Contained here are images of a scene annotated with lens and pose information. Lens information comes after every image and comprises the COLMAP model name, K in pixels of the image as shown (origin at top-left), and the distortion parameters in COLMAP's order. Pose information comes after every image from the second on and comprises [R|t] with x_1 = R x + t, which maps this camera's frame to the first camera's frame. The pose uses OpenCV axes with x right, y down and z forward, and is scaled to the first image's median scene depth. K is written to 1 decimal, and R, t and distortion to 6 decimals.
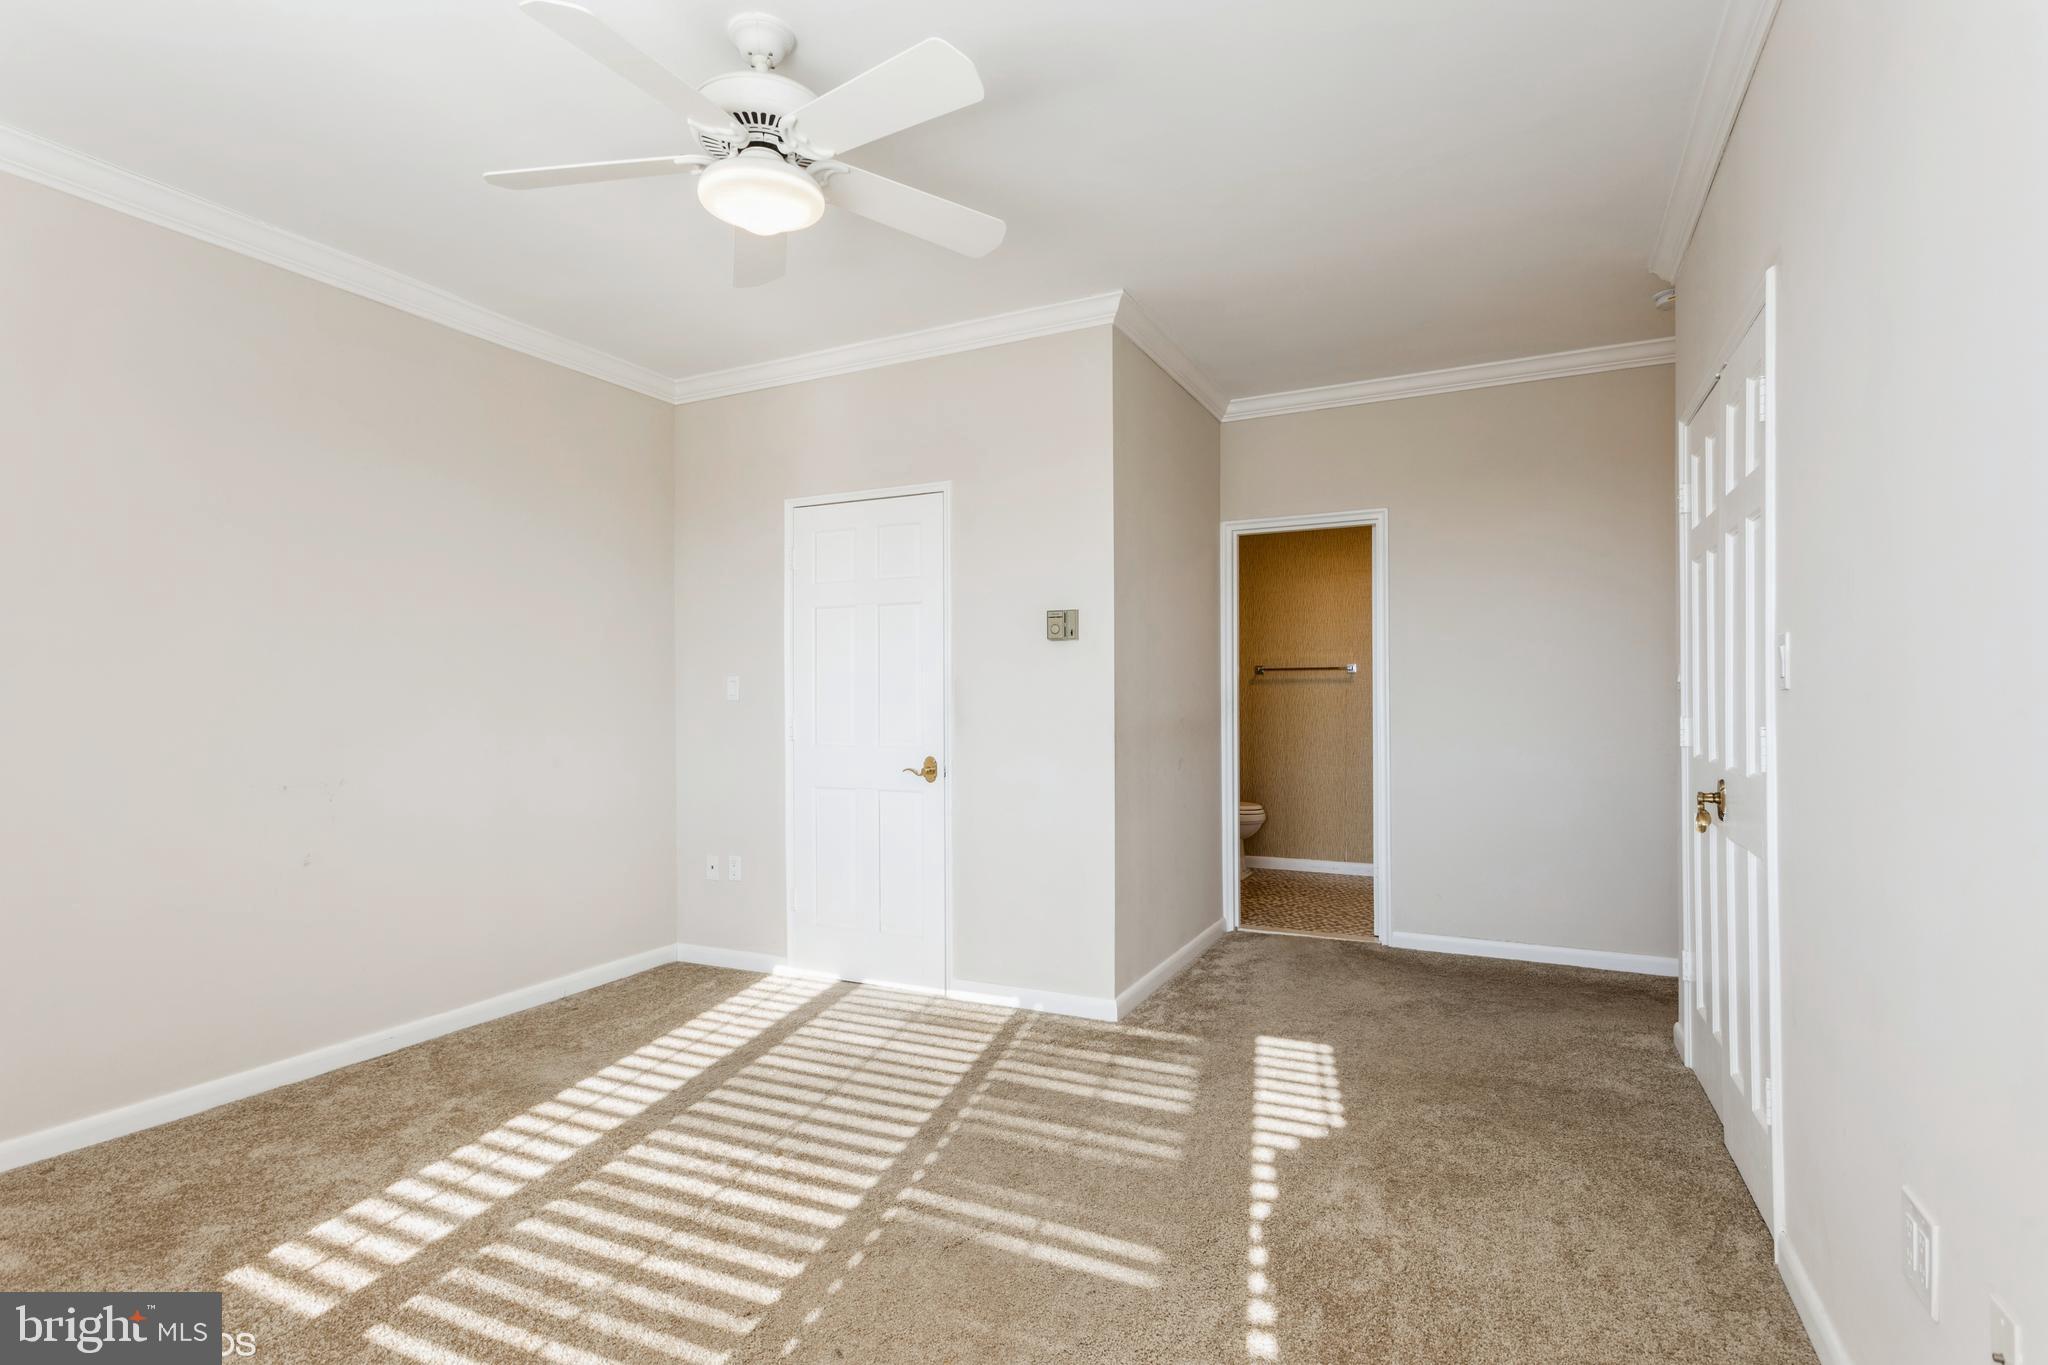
lens RADIAL K [[1047.7, 0, 993.7], [0, 1047.7, 679.1], [0, 0, 1]] dist [0.000480, -0.002492]
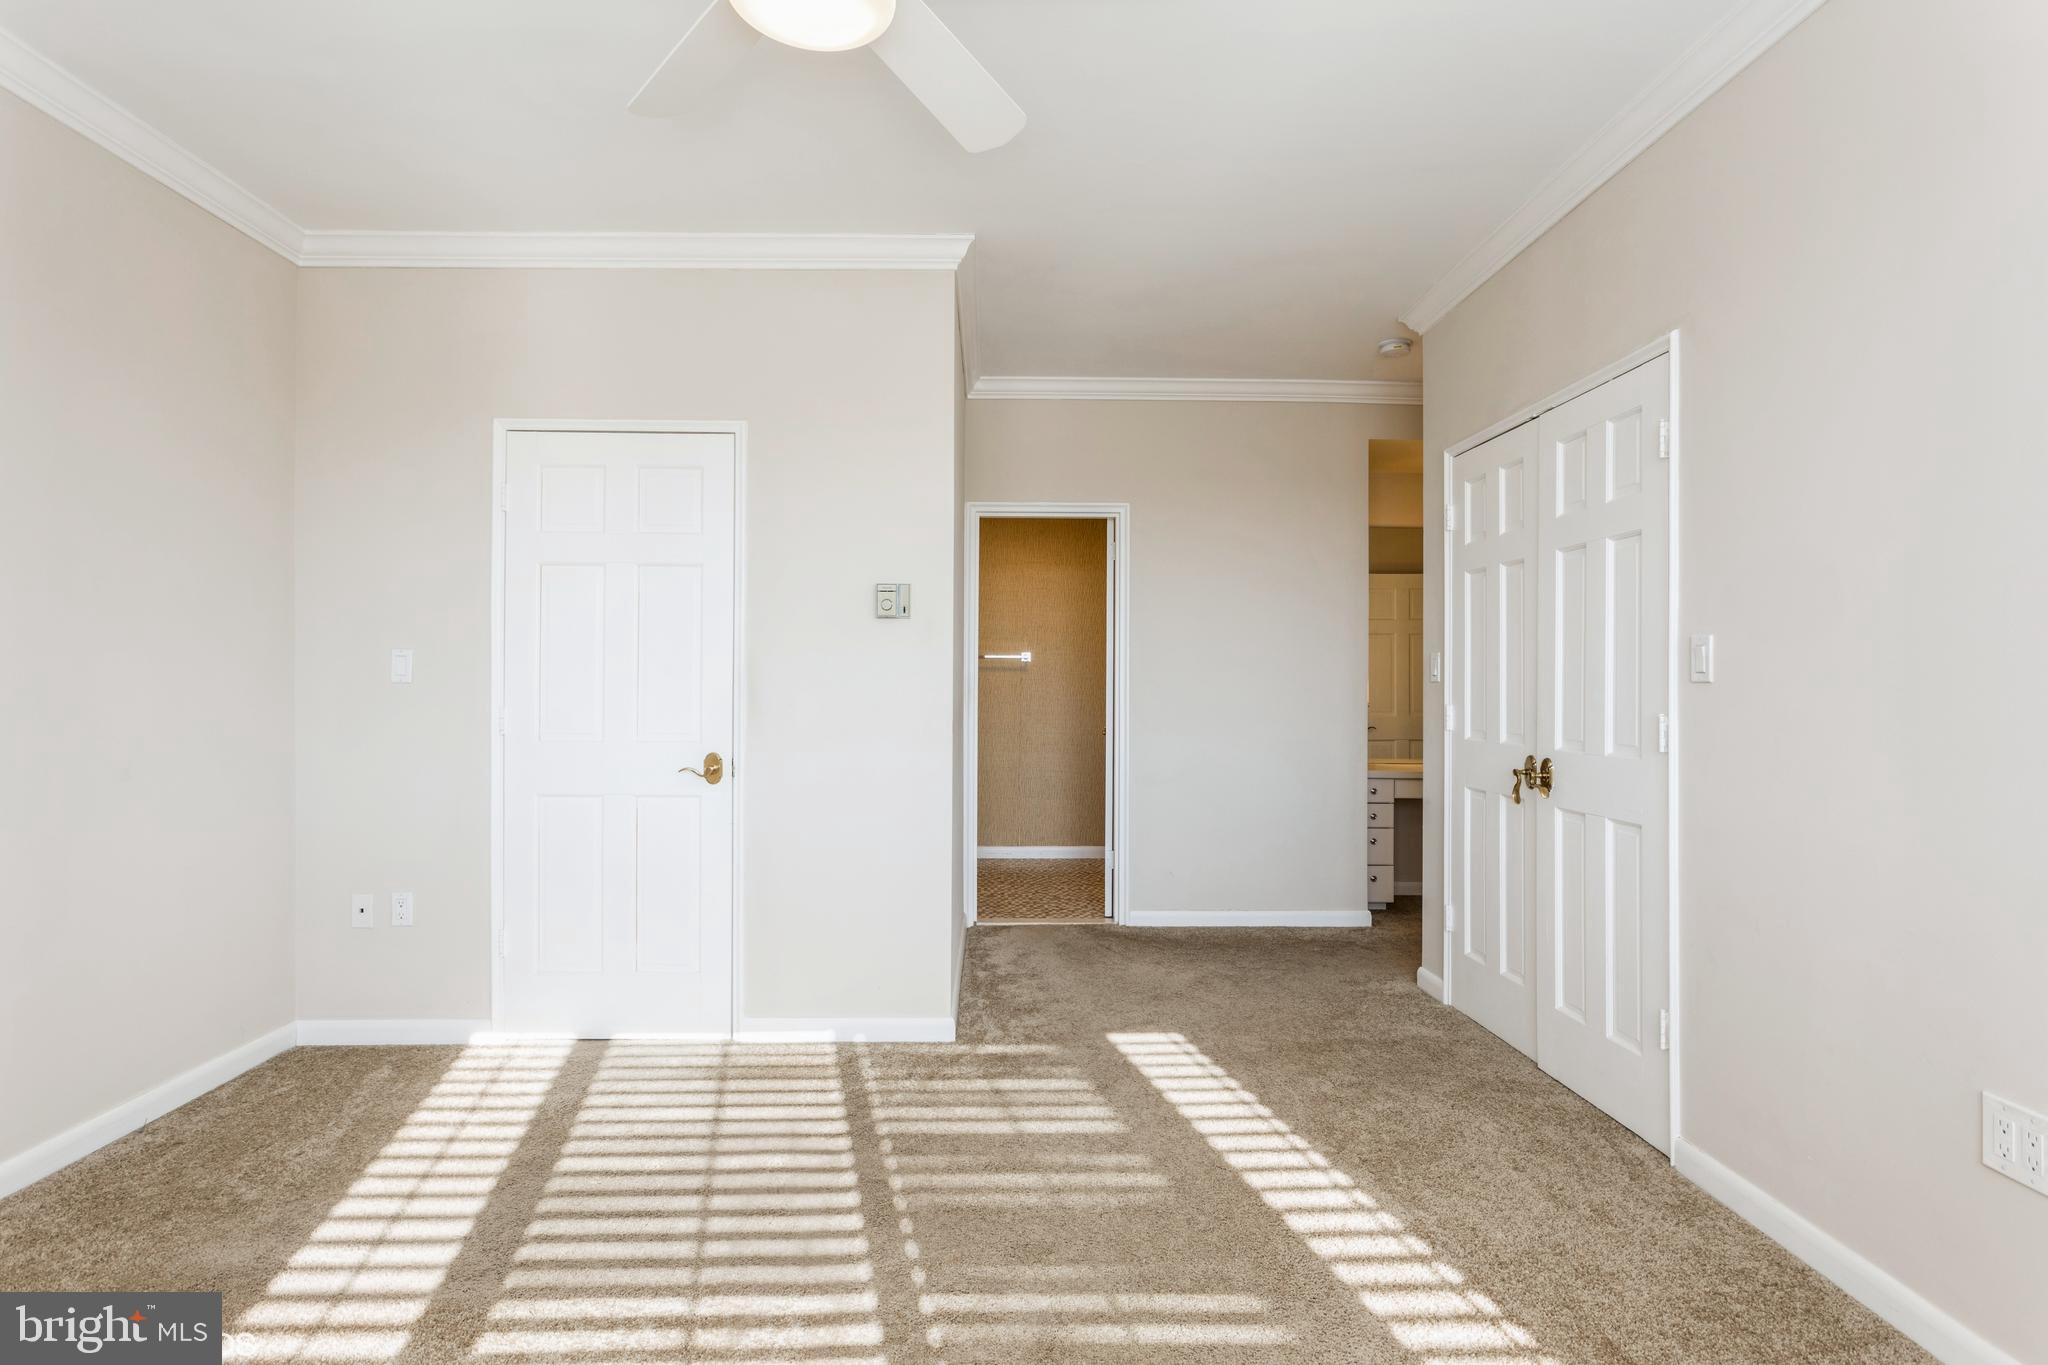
lens RADIAL K [[1047.7, 0, 1007.3], [0, 1047.7, 670.6], [0, 0, 1]] dist [0.000480, -0.002492]
pose [[0.879257, 0.015954, 0.476080, -0.303796], [-0.018448, 0.999830, 0.000566, 0.005566], [-0.475990, -0.009280, 0.879402, 0.199791]]
